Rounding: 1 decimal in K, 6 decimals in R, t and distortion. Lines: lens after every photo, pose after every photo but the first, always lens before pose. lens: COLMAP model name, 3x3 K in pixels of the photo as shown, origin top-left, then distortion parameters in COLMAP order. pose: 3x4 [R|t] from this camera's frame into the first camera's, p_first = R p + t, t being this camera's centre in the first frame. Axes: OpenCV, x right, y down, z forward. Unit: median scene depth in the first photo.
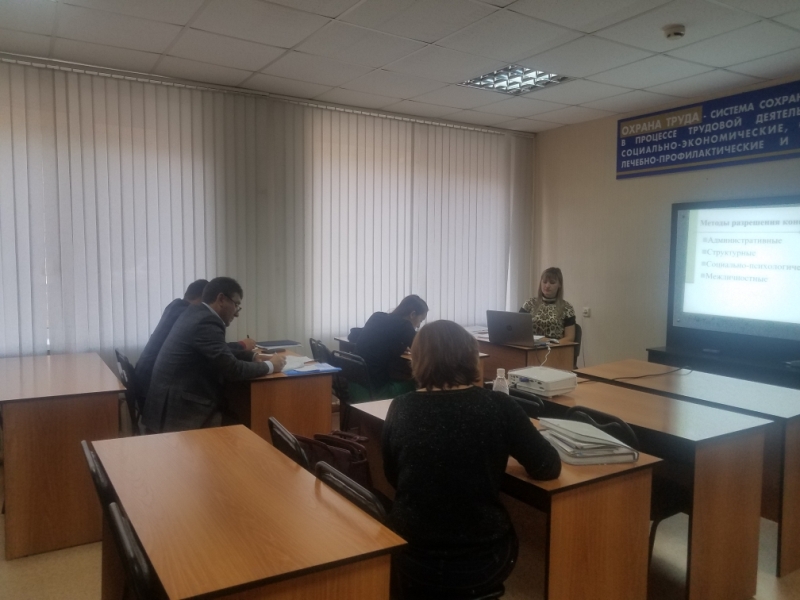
lens RADIAL K [[640.5, 0, 394.1], [0, 640.5, 314.3], [0, 0, 1]] dist [-0.002413, -0.001525]
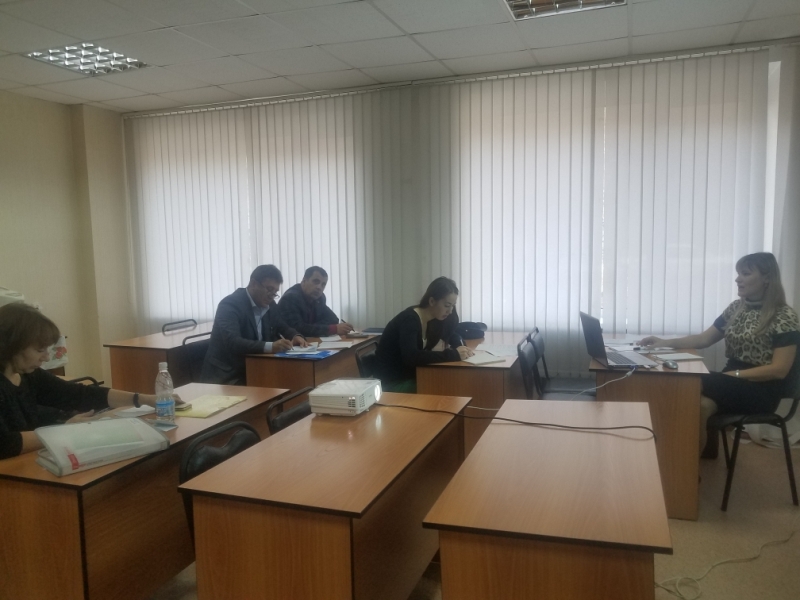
lens RADIAL K [[640.5, 0, 394.1], [0, 640.5, 314.3], [0, 0, 1]] dist [-0.002413, -0.001525]
pose [[0.592820, 0.067657, -0.802488, 0.623304], [-0.049136, 0.997647, 0.047812, -0.028035], [0.803835, 0.011087, 0.594749, 0.389544]]
